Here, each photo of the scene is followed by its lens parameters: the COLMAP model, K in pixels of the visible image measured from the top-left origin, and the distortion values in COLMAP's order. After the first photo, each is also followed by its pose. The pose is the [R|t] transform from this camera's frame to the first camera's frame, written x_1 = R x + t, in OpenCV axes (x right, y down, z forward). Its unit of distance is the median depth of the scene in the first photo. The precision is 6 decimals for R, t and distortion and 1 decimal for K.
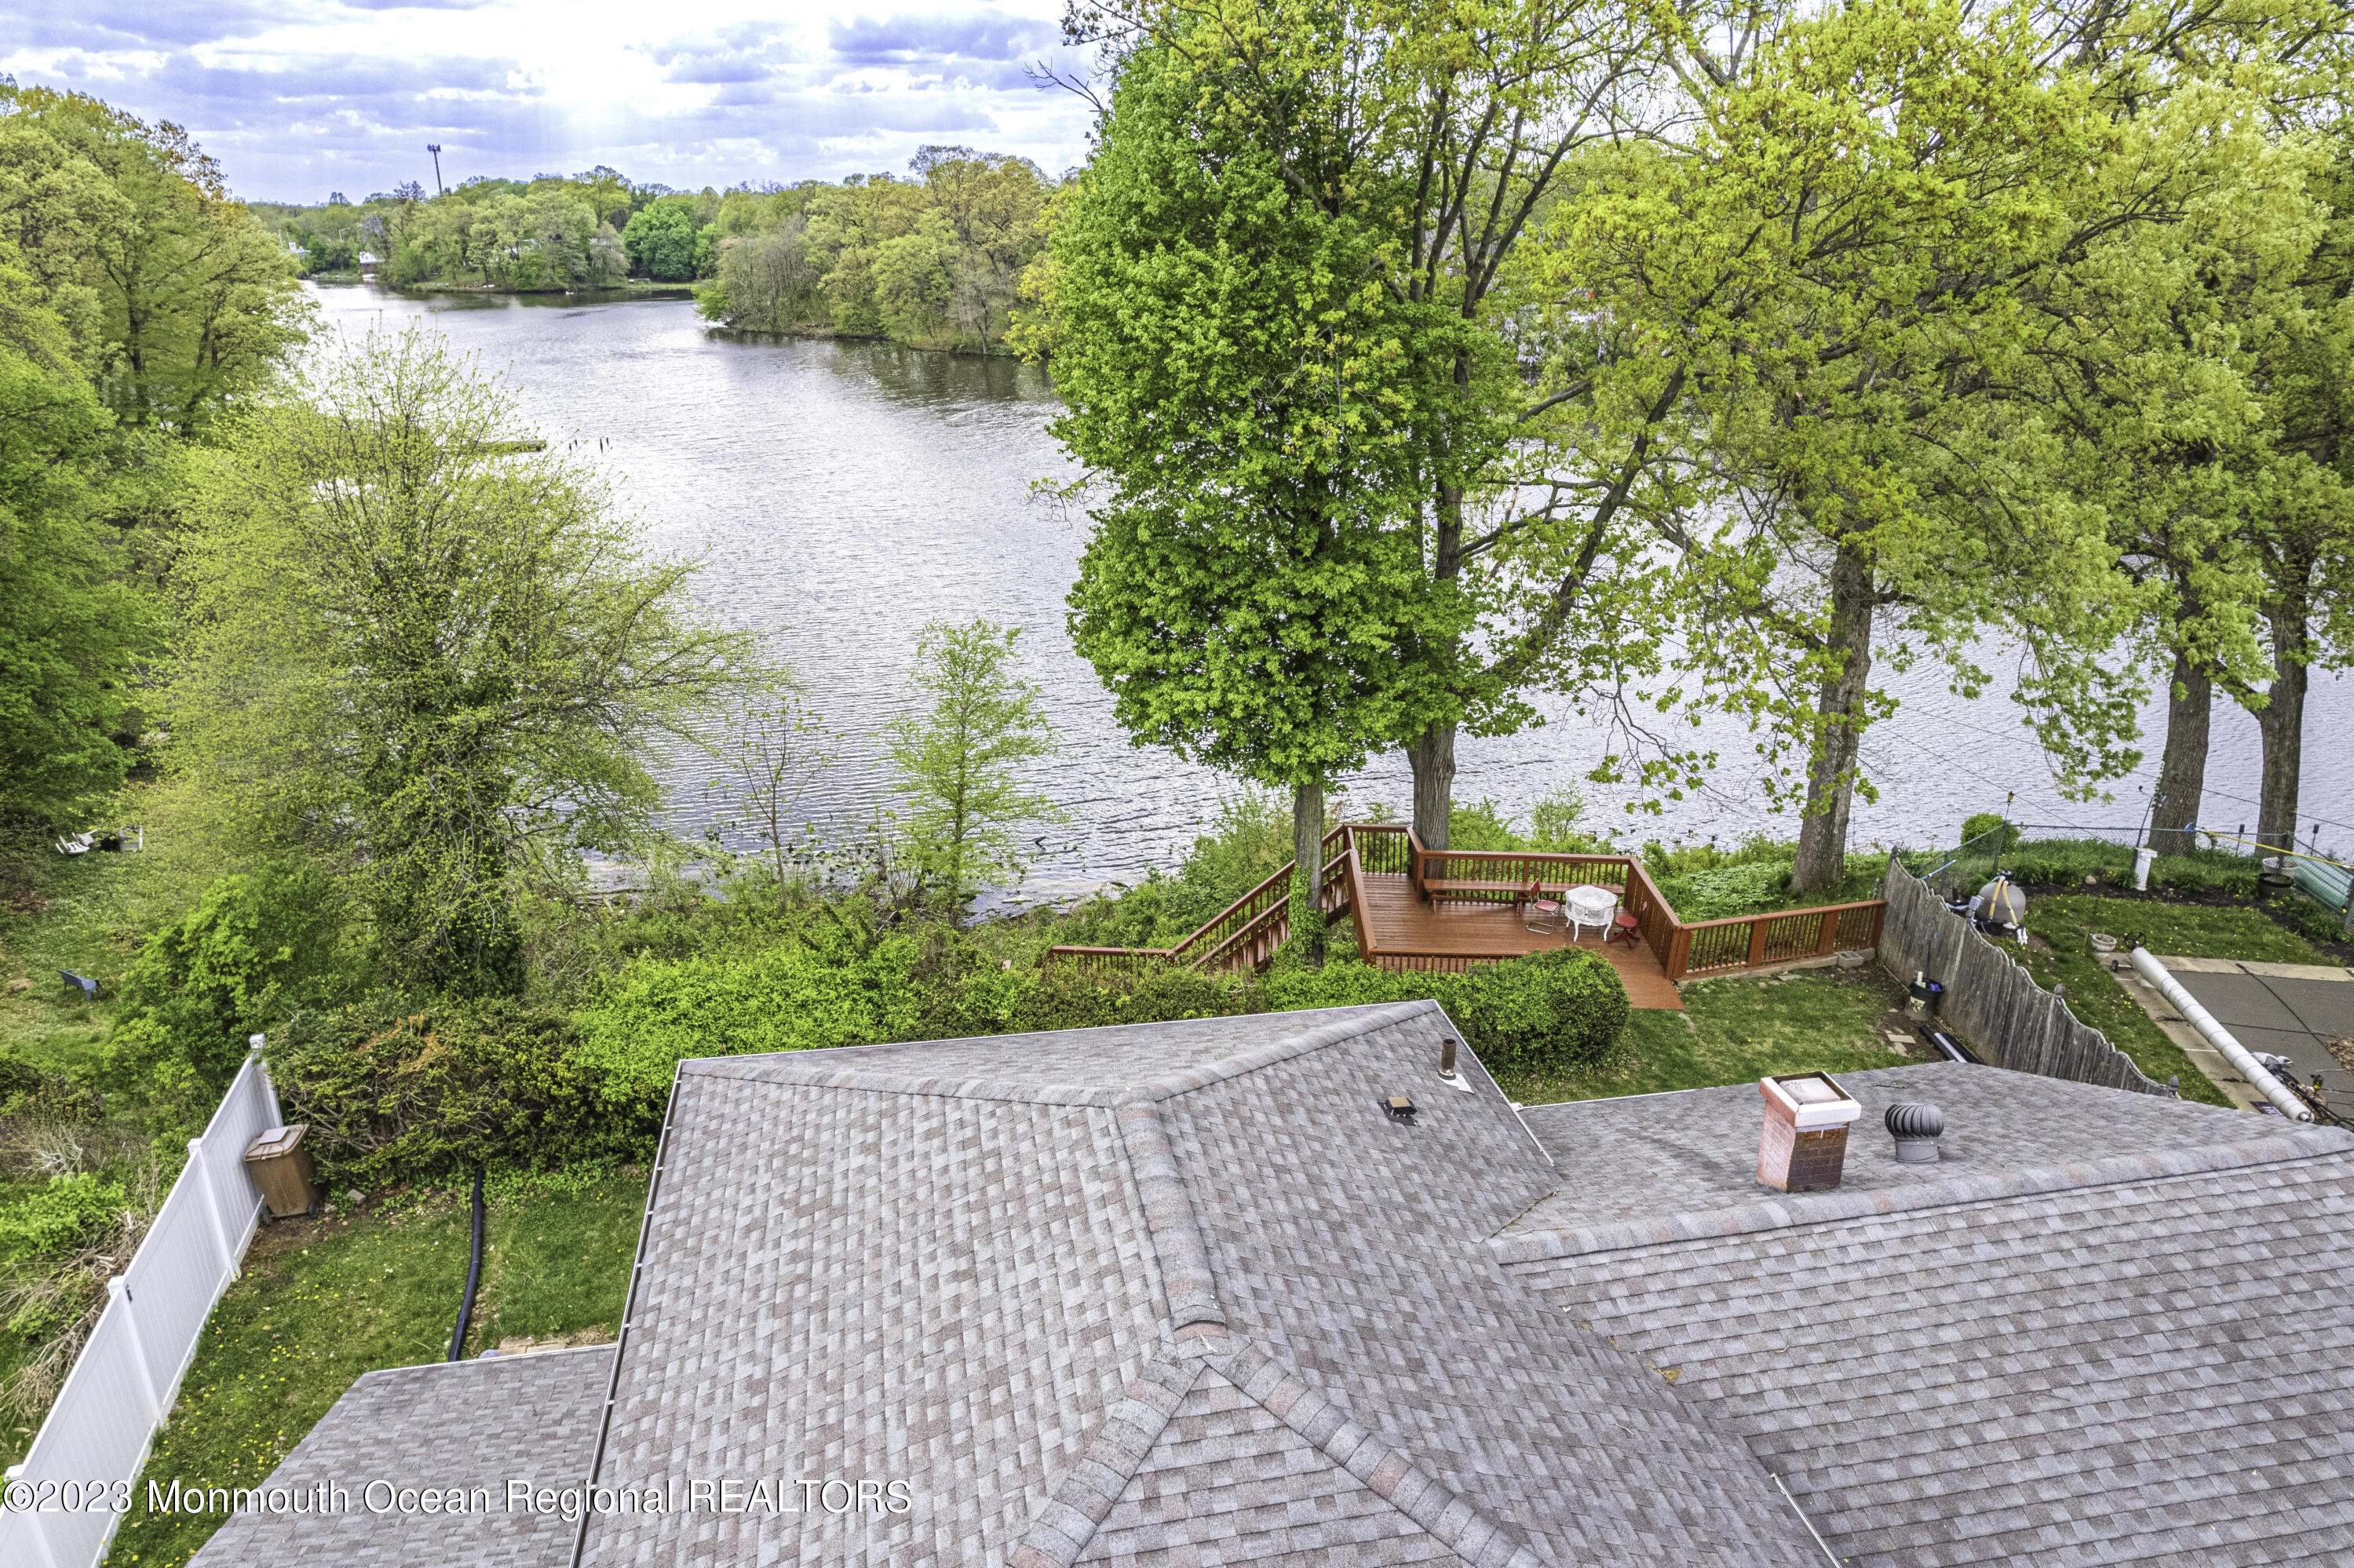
lens RADIAL K [[1516.9, 0, 1177.7], [0, 1516.9, 794.2], [0, 0, 1]] dist [-0.080346, 0.071147]
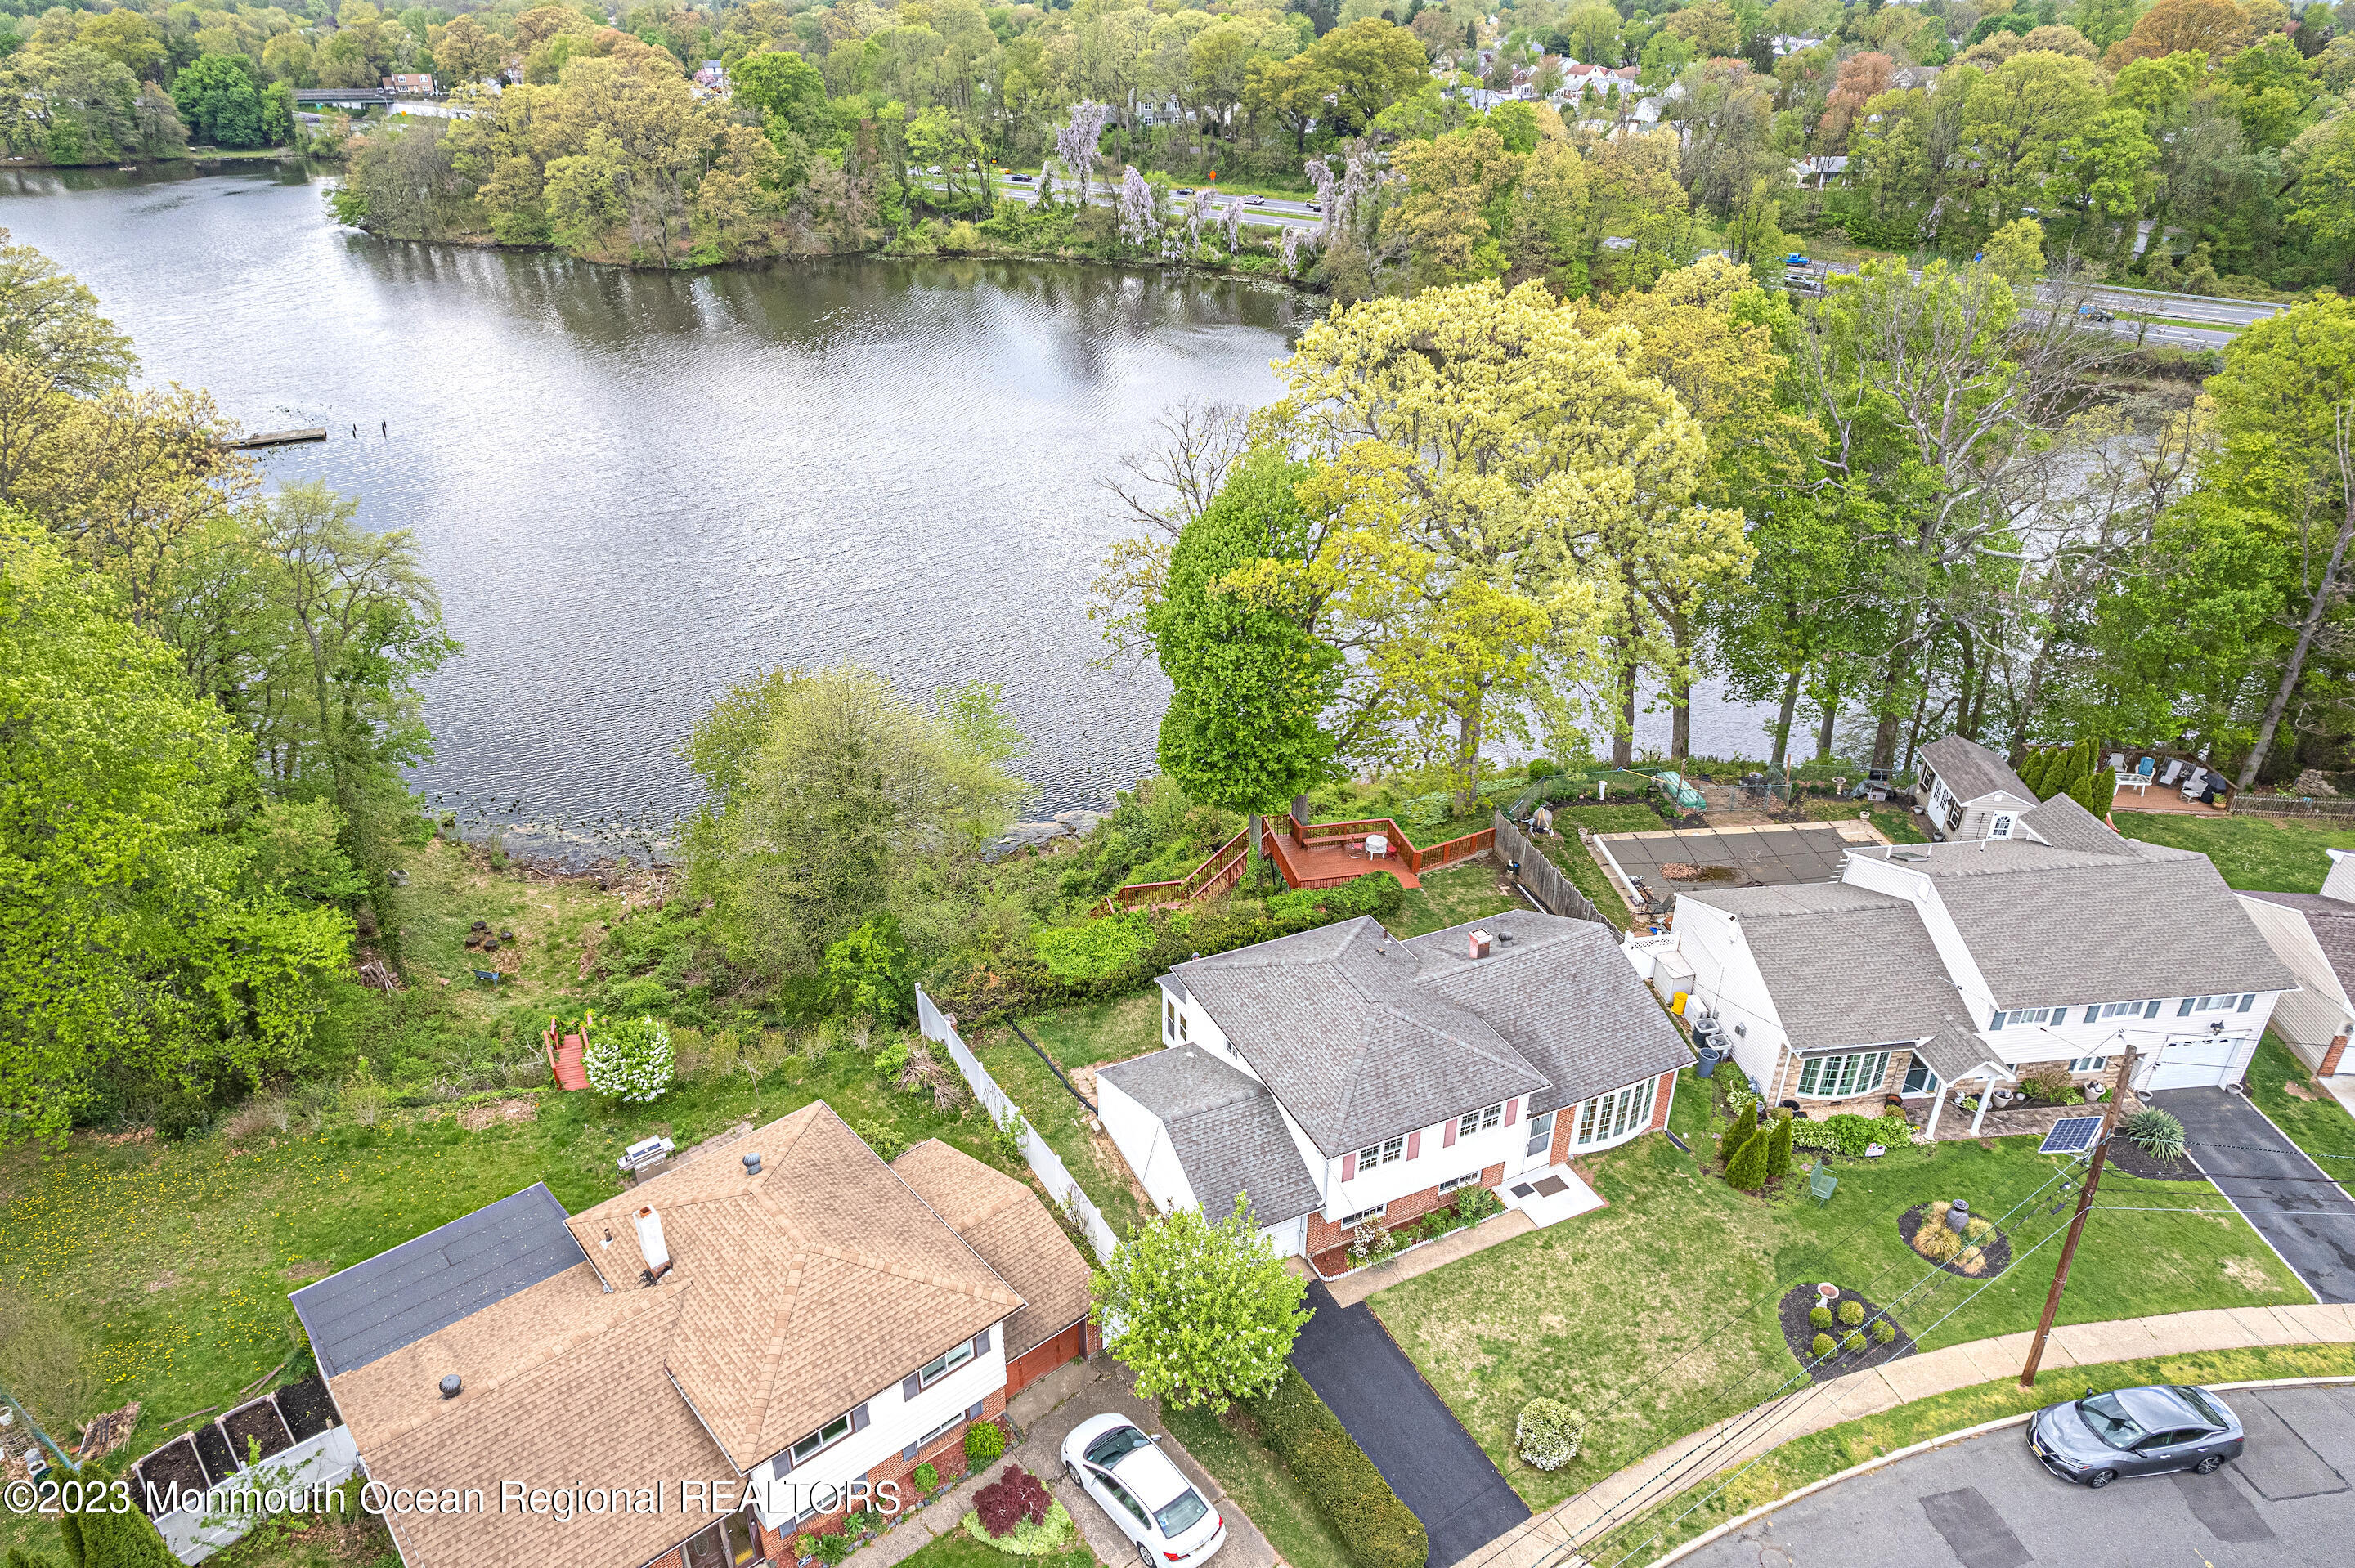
lens RADIAL K [[1517.5, 0, 1178.2], [0, 1517.5, 794.2], [0, 0, 1]] dist [-0.080346, 0.071147]
pose [[0.967364, -0.120323, 0.223001, -0.053525], [0.091661, 0.986633, 0.134733, -0.034682], [-0.236232, -0.109895, 0.965462, -0.117650]]
